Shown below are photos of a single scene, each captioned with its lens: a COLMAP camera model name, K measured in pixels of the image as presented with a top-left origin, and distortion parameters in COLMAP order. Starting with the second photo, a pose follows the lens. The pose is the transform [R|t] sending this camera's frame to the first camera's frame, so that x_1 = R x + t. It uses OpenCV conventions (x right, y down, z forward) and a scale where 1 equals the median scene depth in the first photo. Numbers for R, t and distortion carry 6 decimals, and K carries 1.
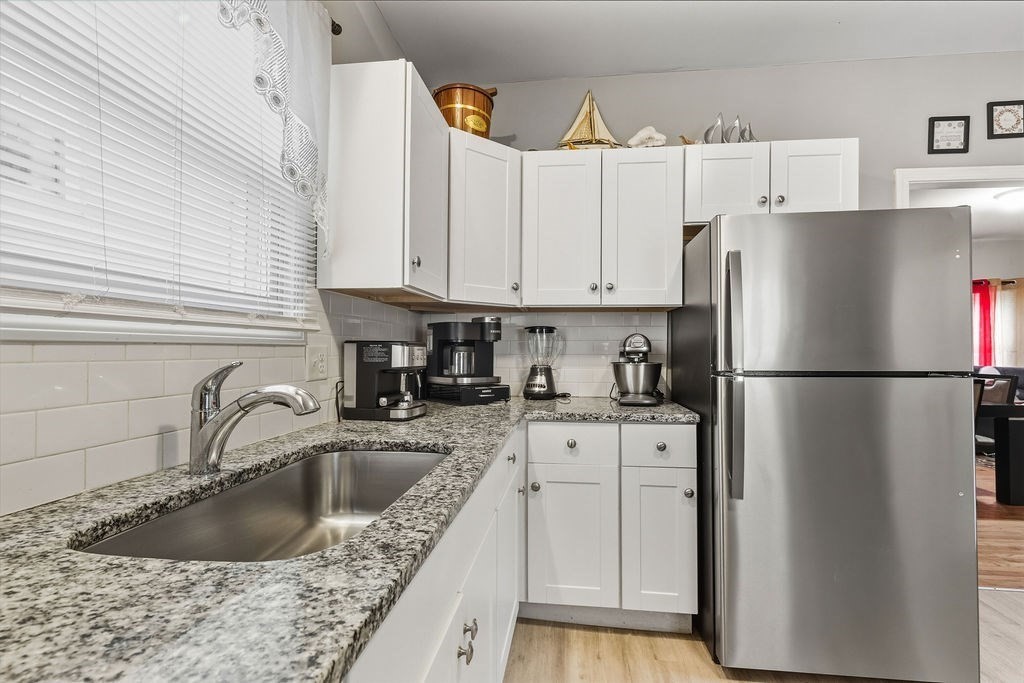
lens RADIAL K [[465.2, 0, 516.0], [0, 465.2, 343.1], [0, 0, 1]] dist [0.004283, -0.001439]
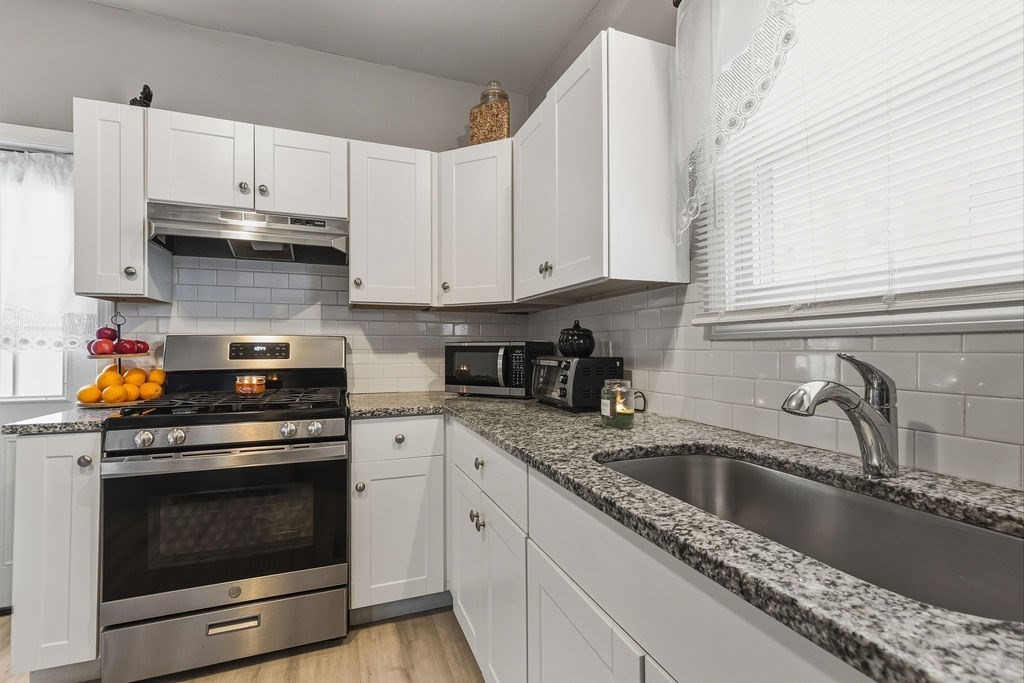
lens RADIAL K [[465.2, 0, 515.7], [0, 465.2, 345.0], [0, 0, 1]] dist [0.004283, -0.001439]
pose [[-0.886818, -0.000313, -0.462120, 0.458632], [0.010400, 0.999733, -0.020635, 0.038939], [0.462003, -0.023106, -0.886577, 1.710511]]
